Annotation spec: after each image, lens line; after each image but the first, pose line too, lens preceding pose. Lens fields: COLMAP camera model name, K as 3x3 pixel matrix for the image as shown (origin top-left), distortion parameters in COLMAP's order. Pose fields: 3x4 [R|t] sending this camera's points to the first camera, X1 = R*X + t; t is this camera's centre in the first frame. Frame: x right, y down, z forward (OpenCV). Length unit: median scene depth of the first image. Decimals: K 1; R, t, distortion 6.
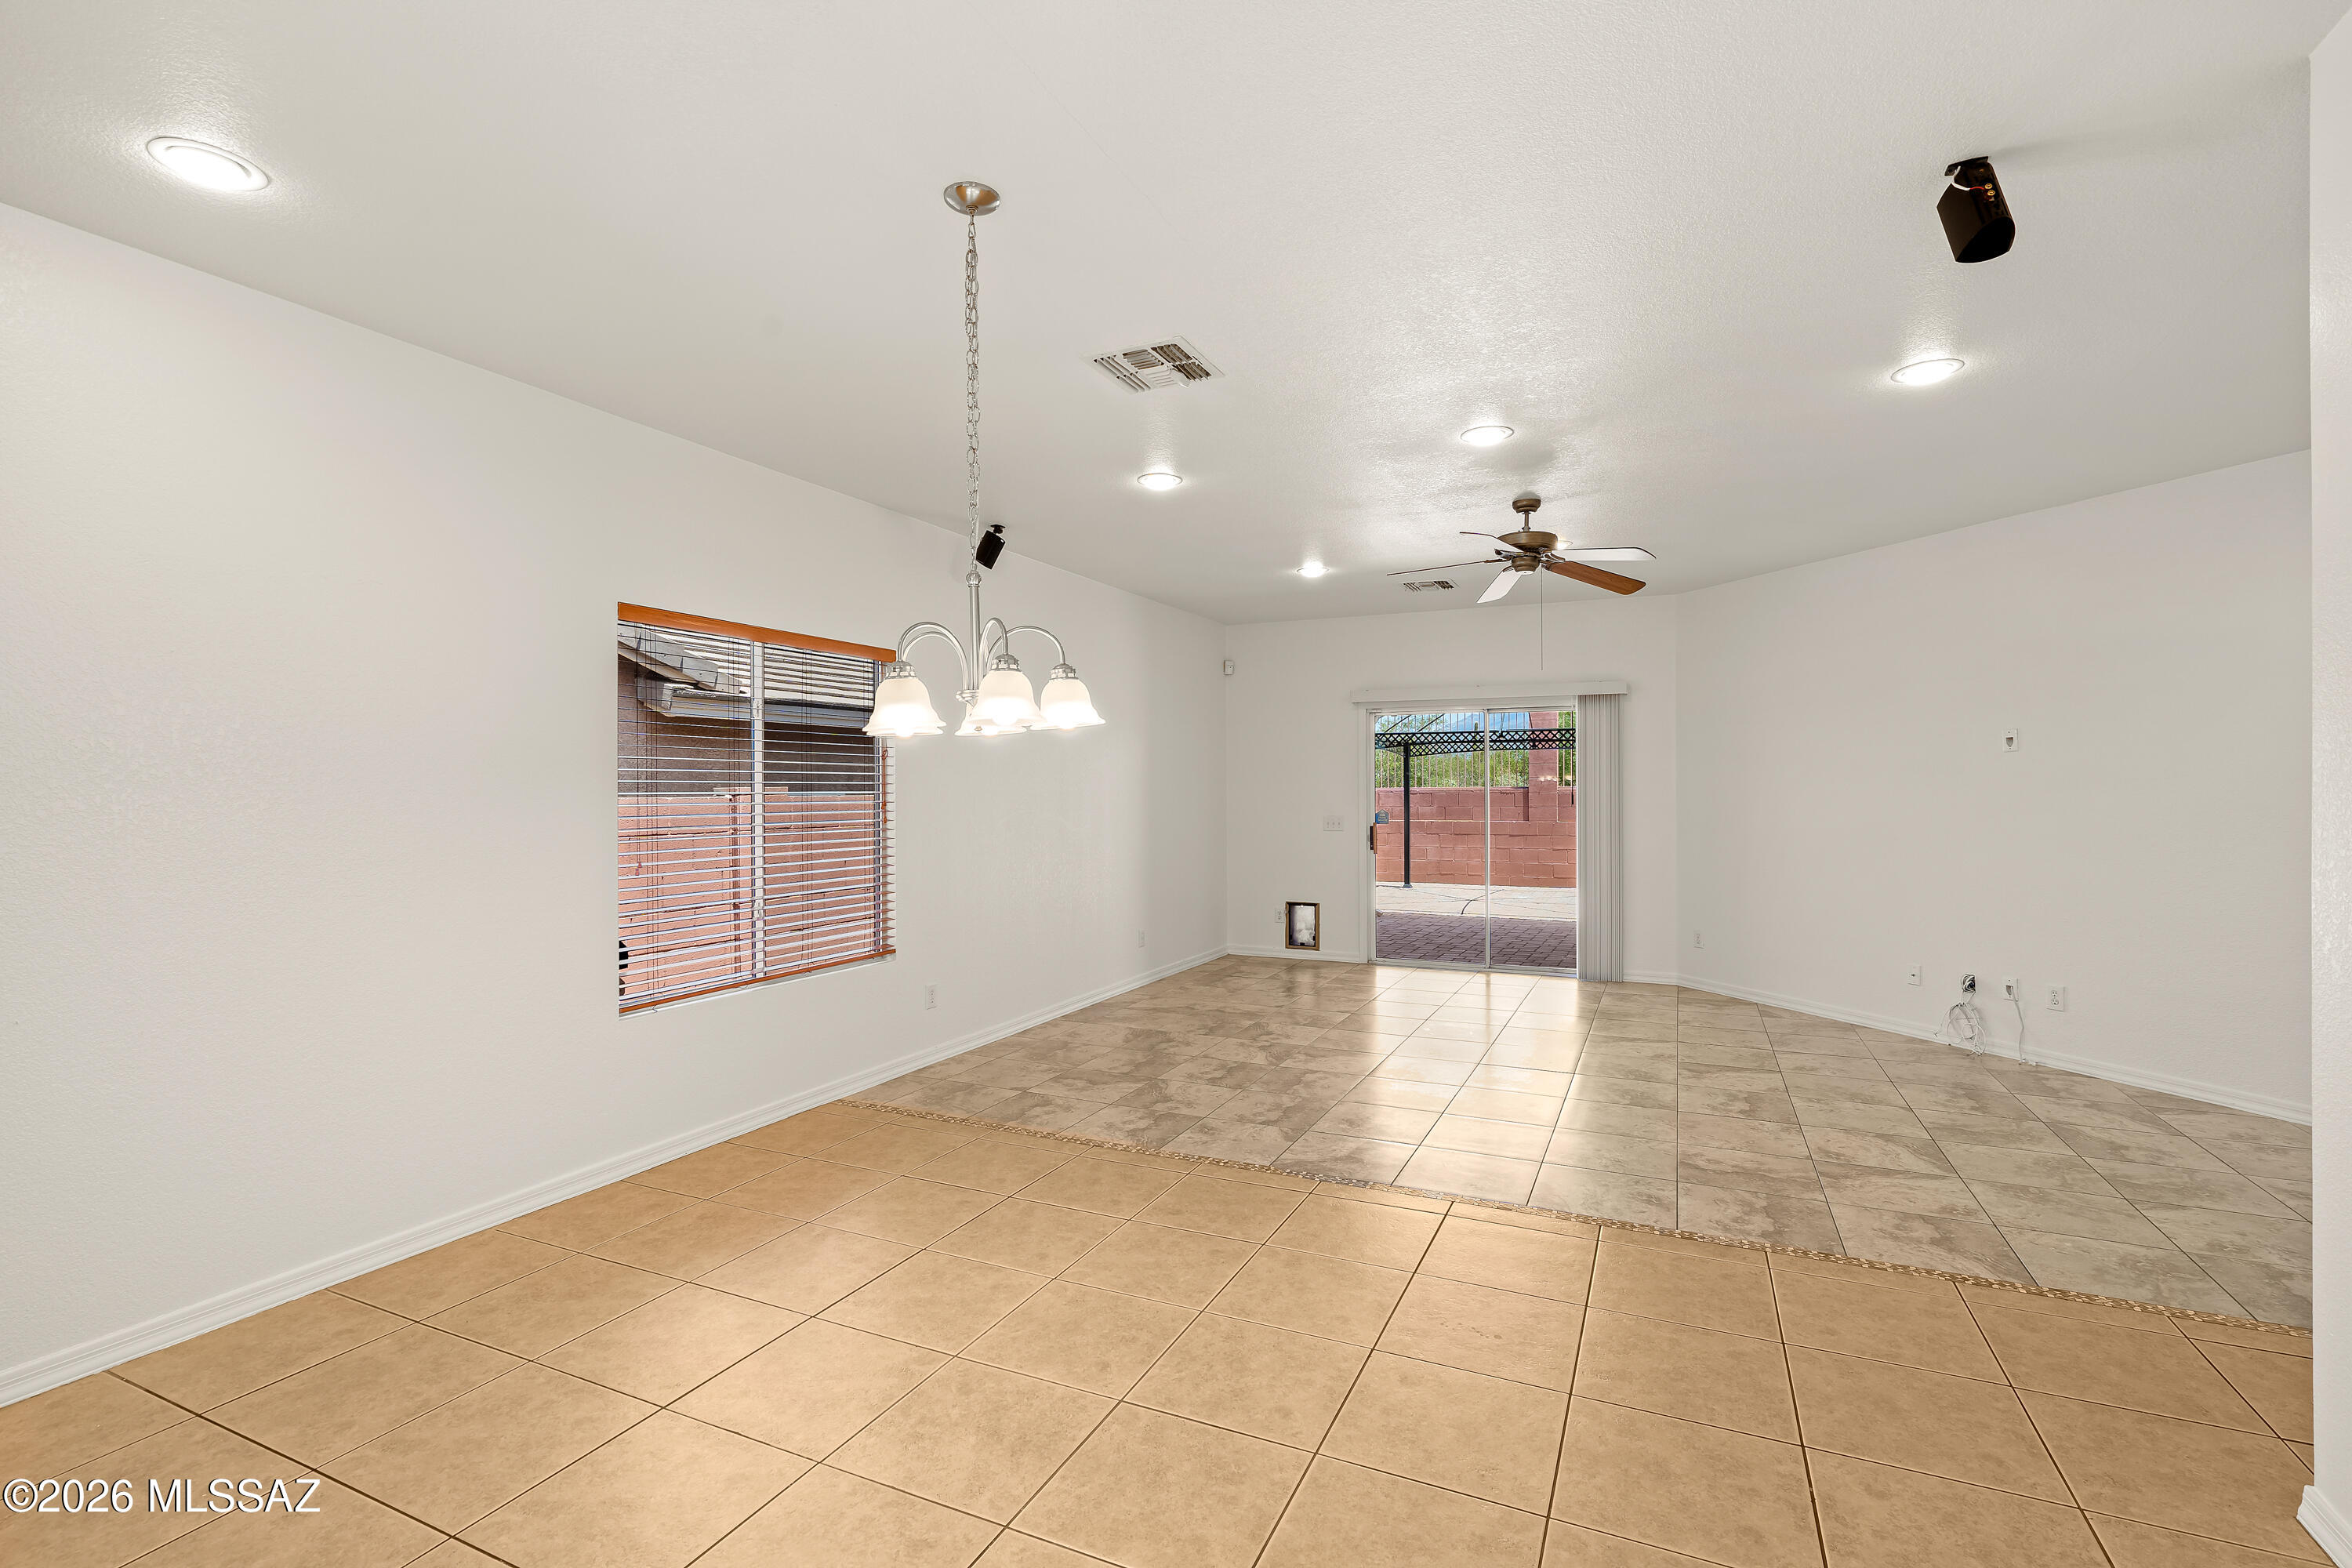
lens RADIAL K [[1077.4, 0, 1173.3], [0, 1077.4, 791.8], [0, 0, 1]] dist [0.003346, 0.000965]
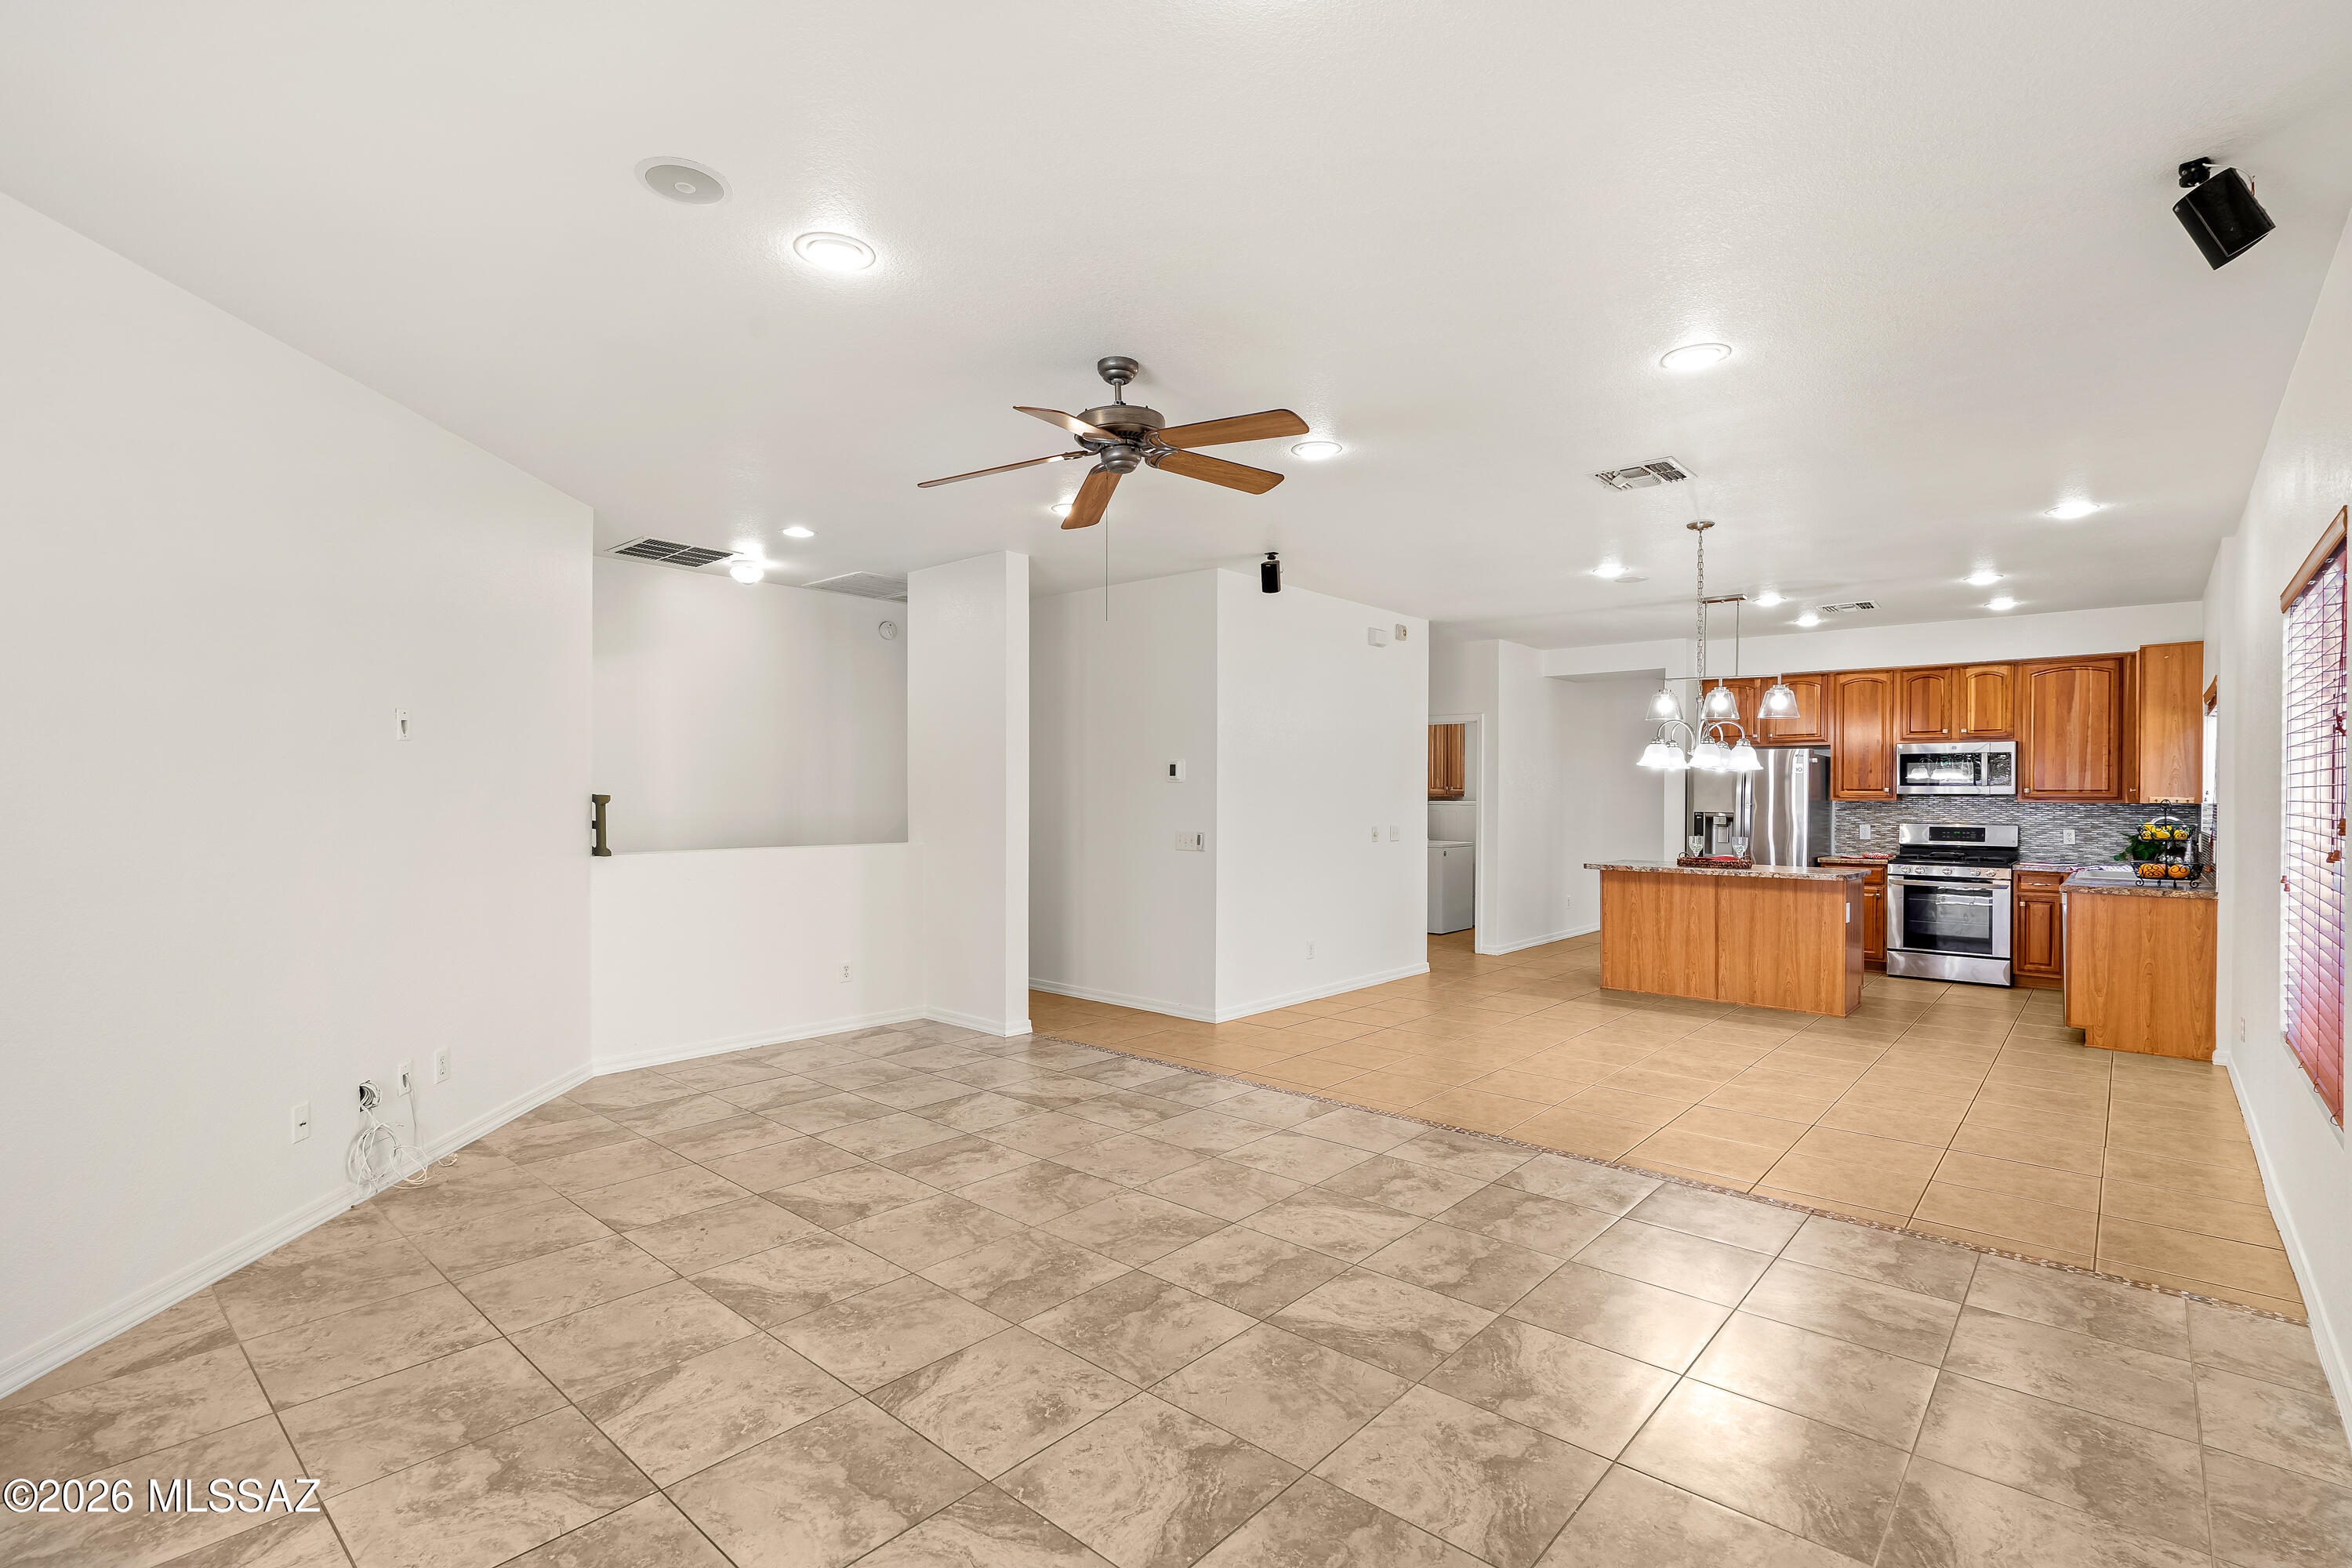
lens RADIAL K [[1078.3, 0, 1173.5], [0, 1078.3, 799.6], [0, 0, 1]] dist [-0.001230, 0.000899]
pose [[-0.959452, -0.002029, 0.281863, 0.102213], [-0.000206, 0.999979, 0.006498, -0.002604], [-0.281871, 0.006176, -0.959433, 1.549345]]
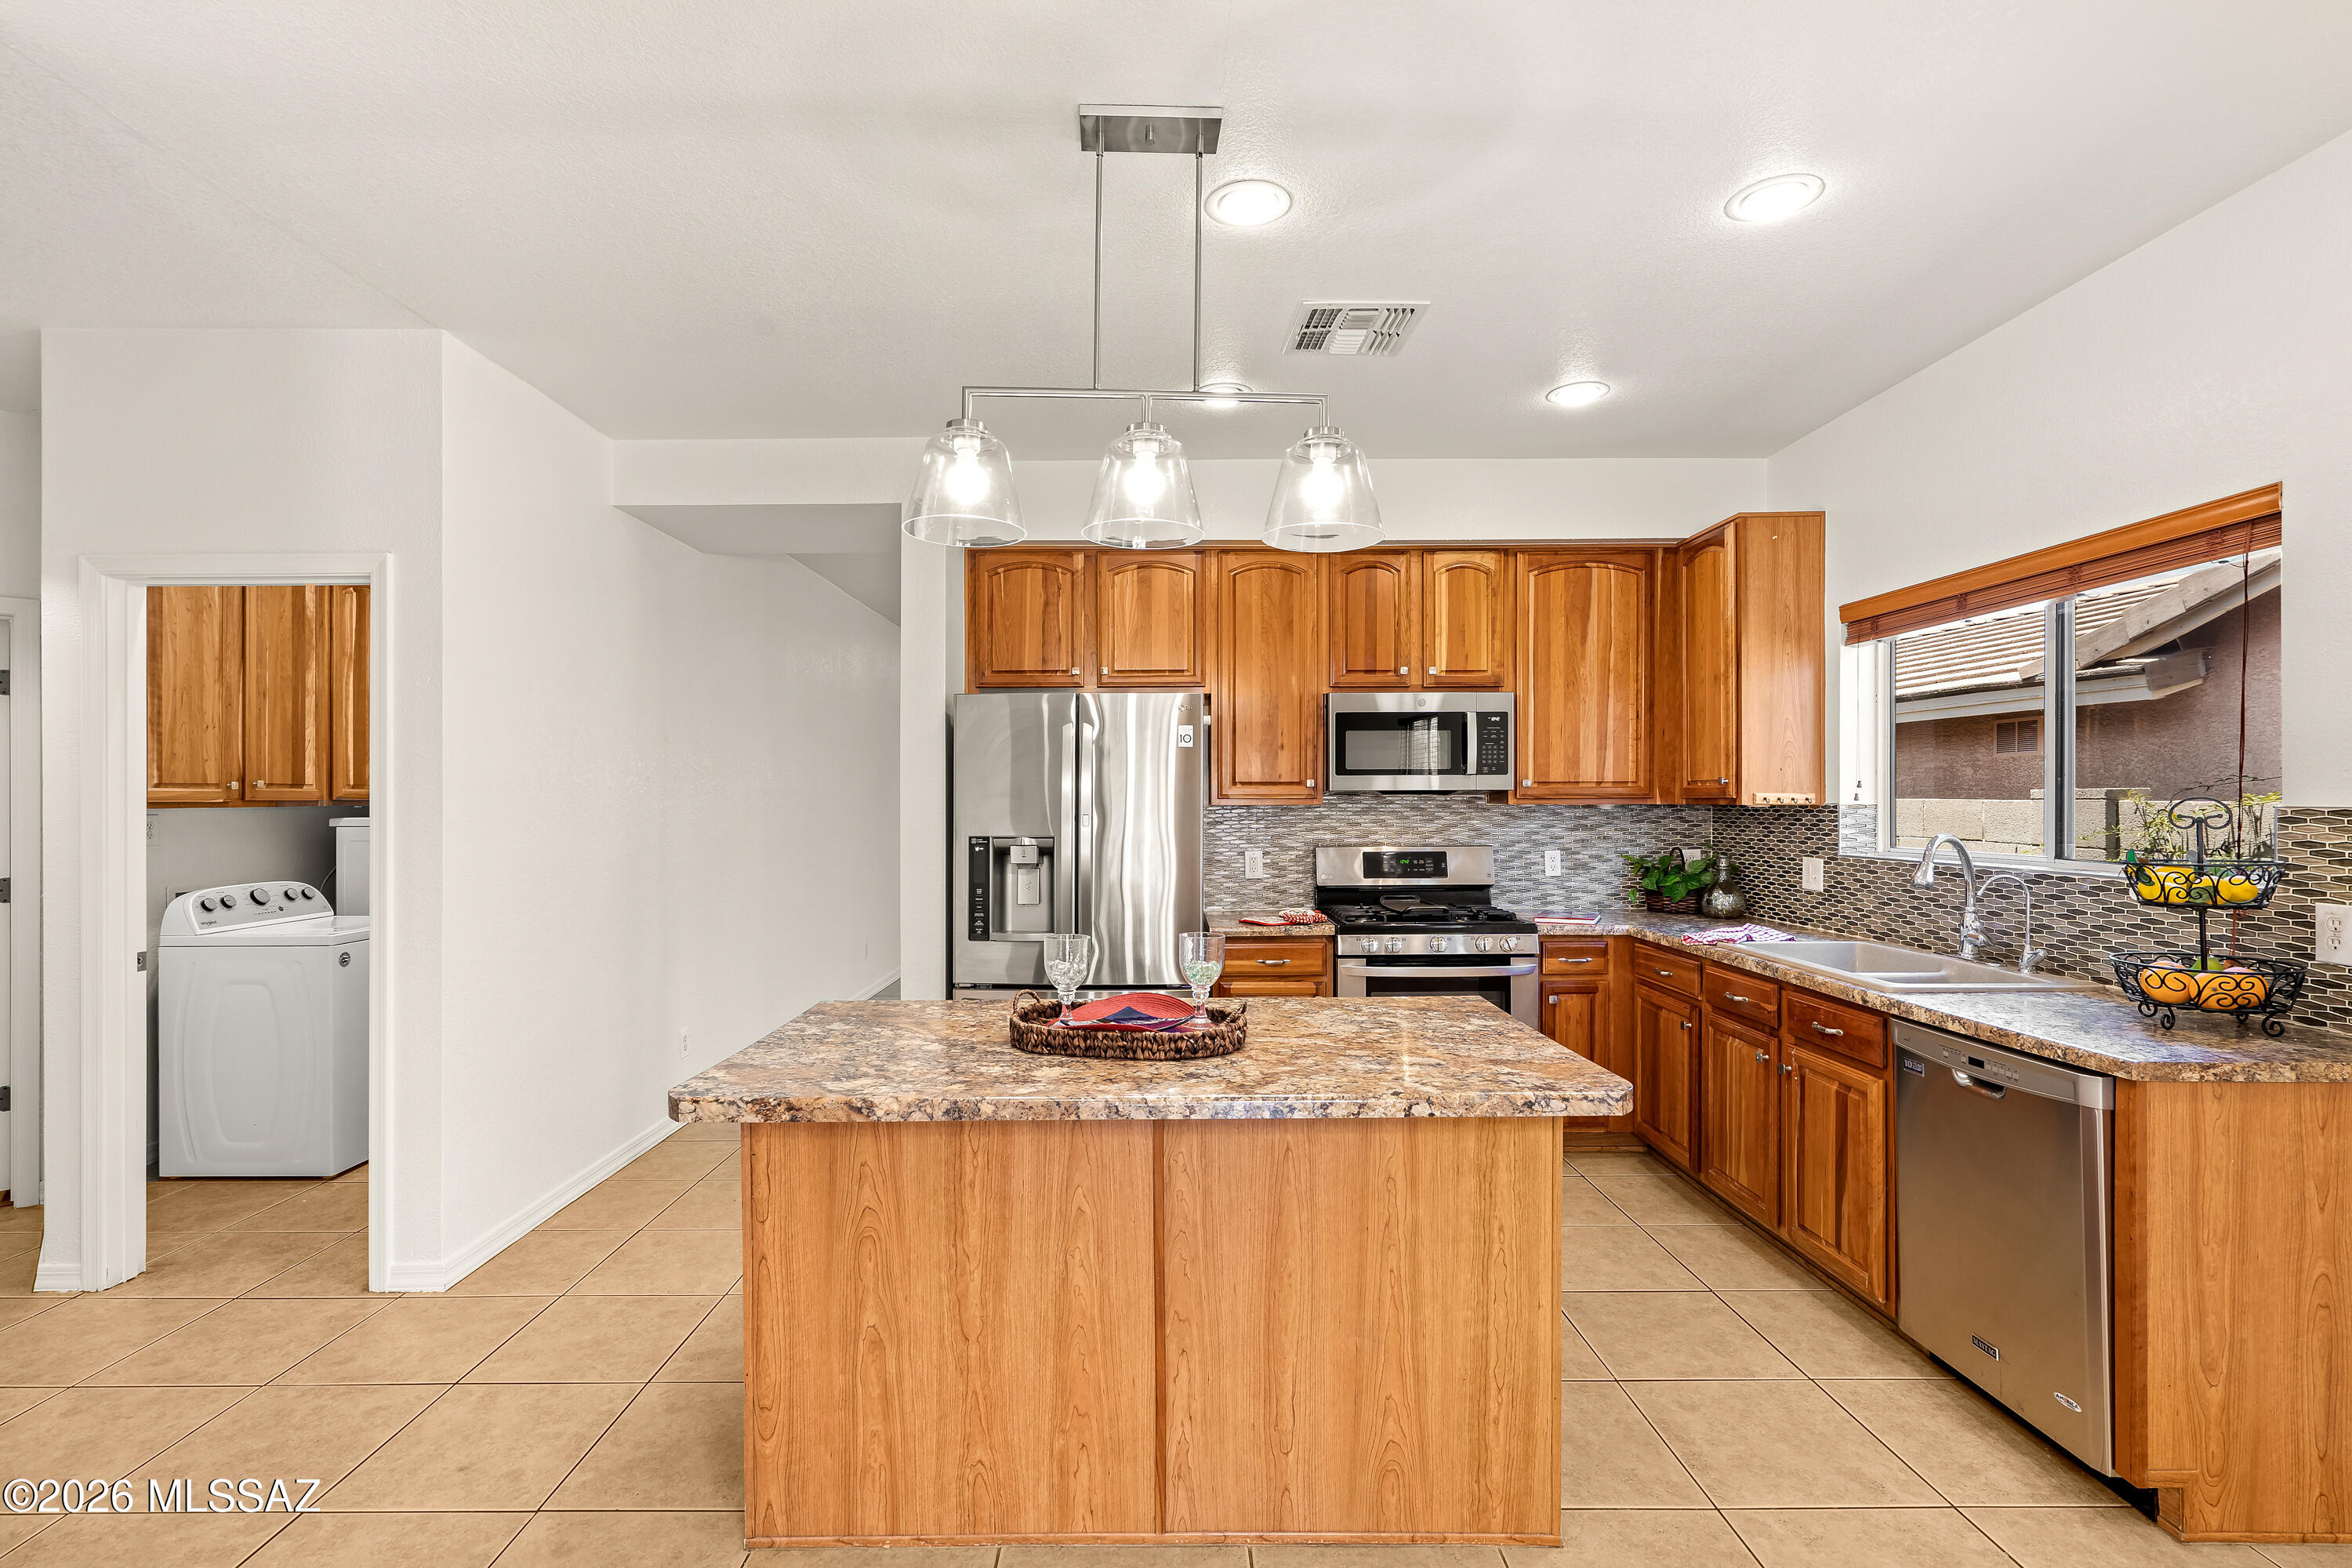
lens RADIAL K [[1076.0, 0, 1155.8], [0, 1076.0, 802.4], [0, 0, 1]] dist [-0.001453, 0.000615]
pose [[-0.906341, 0.010794, -0.422408, -0.012108], [0.007423, 0.999926, 0.009623, -0.001266], [0.422481, 0.005586, -0.906355, 0.410877]]
